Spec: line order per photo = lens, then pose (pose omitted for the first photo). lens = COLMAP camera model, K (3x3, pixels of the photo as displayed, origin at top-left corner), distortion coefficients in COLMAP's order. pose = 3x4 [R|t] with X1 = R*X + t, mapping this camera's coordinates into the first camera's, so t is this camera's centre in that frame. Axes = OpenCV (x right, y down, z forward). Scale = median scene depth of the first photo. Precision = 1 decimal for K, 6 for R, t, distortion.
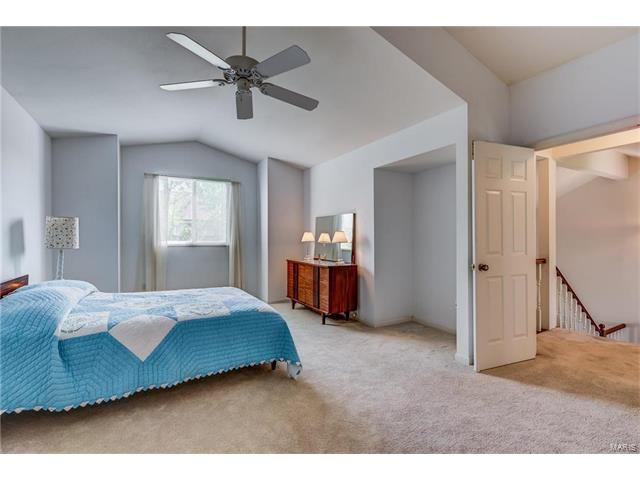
lens RADIAL K [[319.9, 0, 320.0], [0, 319.9, 240.0], [0, 0, 1]] dist [-0.001126, -0.000251]
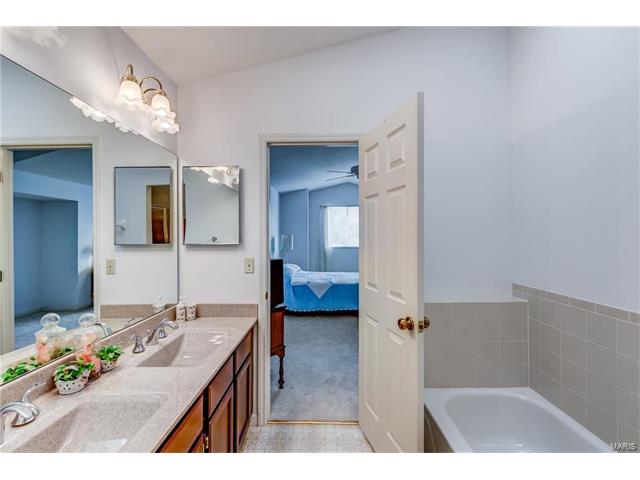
lens RADIAL K [[303.4, 0, 320.0], [0, 303.4, 240.0], [0, 0, 1]] dist [-0.000066, -0.000016]
pose [[0.874070, 0.000262, -0.485801, 0.363049], [0.005792, 0.999923, 0.010961, -0.056836], [0.485766, -0.012395, 0.874001, -0.640470]]
